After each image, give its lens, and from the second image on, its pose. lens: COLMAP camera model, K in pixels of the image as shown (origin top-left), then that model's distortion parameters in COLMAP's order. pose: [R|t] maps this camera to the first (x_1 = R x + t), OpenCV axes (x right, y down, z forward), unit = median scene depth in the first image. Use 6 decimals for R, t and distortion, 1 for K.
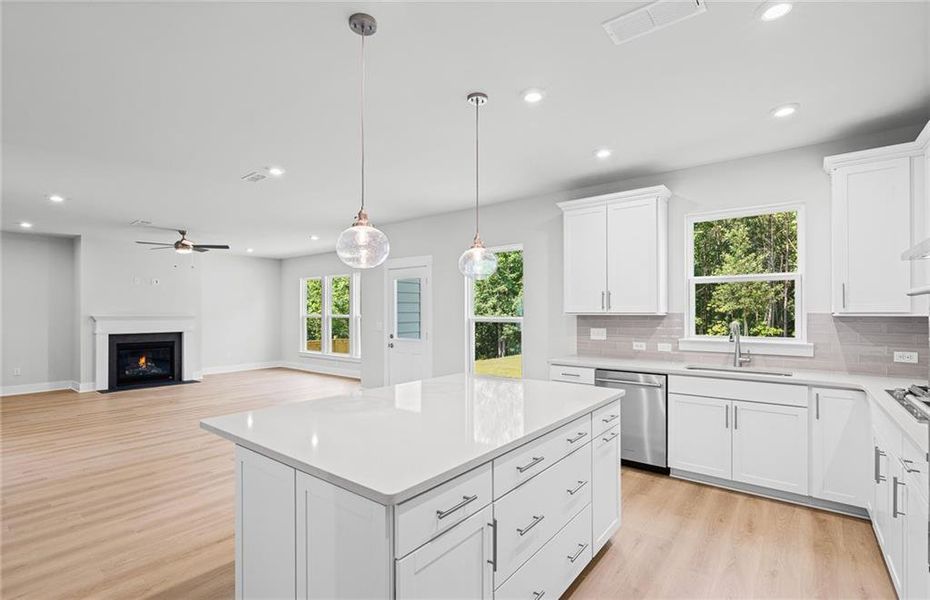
lens RADIAL K [[426.3, 0, 463.4], [0, 426.3, 311.2], [0, 0, 1]] dist [-0.001786, -0.000224]
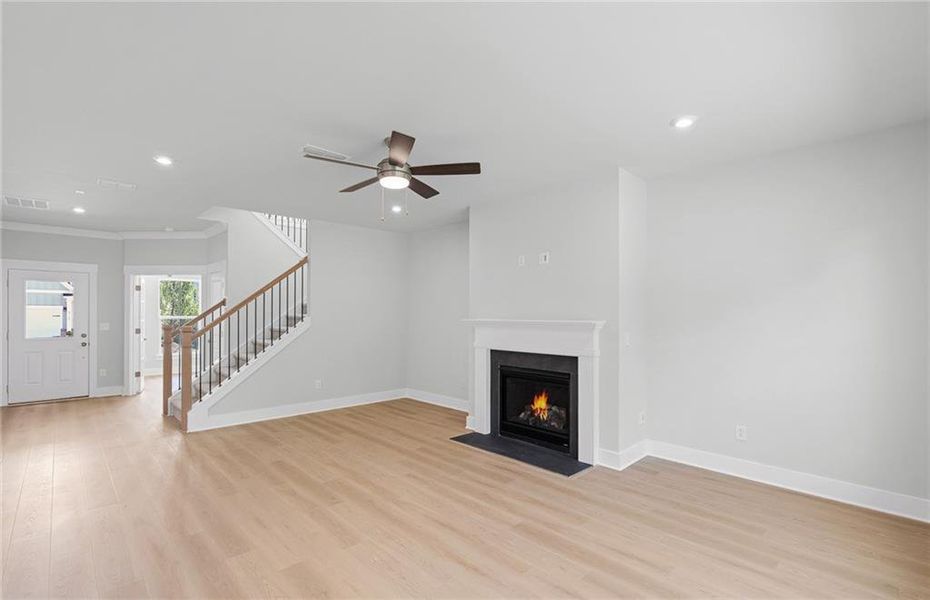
lens RADIAL K [[418.4, 0, 460.3], [0, 418.4, 315.6], [0, 0, 1]] dist [-0.000568, 0.000435]
pose [[-0.142817, -0.003631, -0.989742, -0.211781], [-0.002752, 0.999991, -0.003272, 0.005617], [0.989745, 0.002257, -0.142826, 1.088355]]
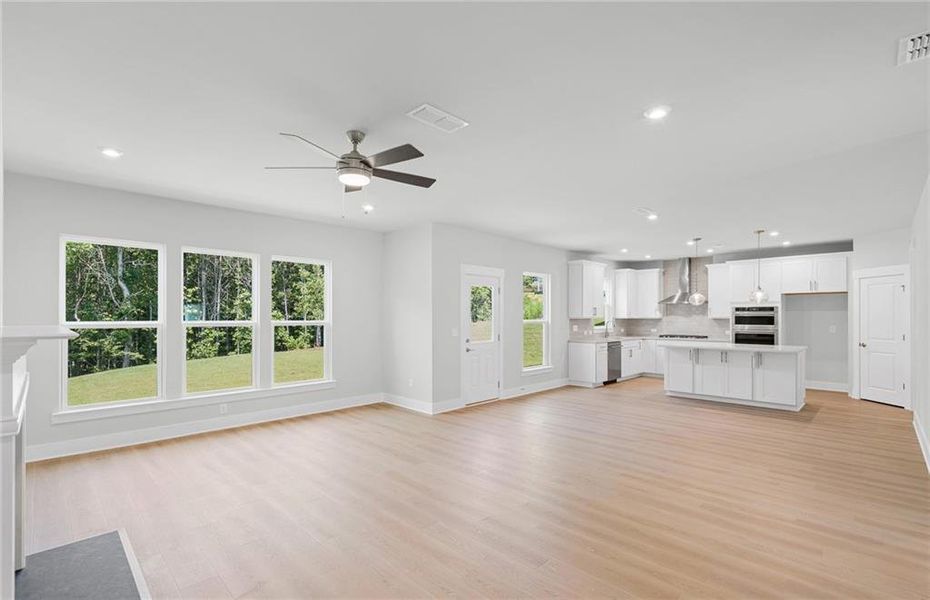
lens RADIAL K [[418.4, 0, 460.3], [0, 418.4, 315.6], [0, 0, 1]] dist [-0.000568, 0.000435]
pose [[0.119420, 0.003116, 0.992839, -1.036404], [-0.002485, 0.999993, -0.002840, 0.001496], [-0.992841, -0.002128, 0.119426, 0.805564]]
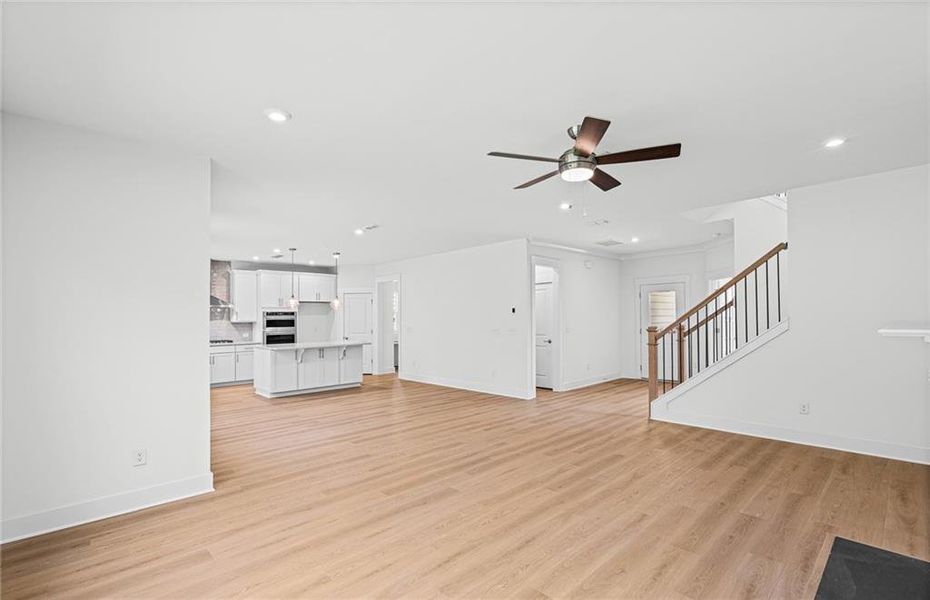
lens RADIAL K [[418.4, 0, 460.3], [0, 418.4, 315.6], [0, 0, 1]] dist [-0.000568, 0.000435]
pose [[-0.988540, 0.012874, 0.150408, -0.580430], [0.011458, 0.999882, -0.010281, 0.004953], [-0.150523, -0.008440, -0.988571, 1.375926]]
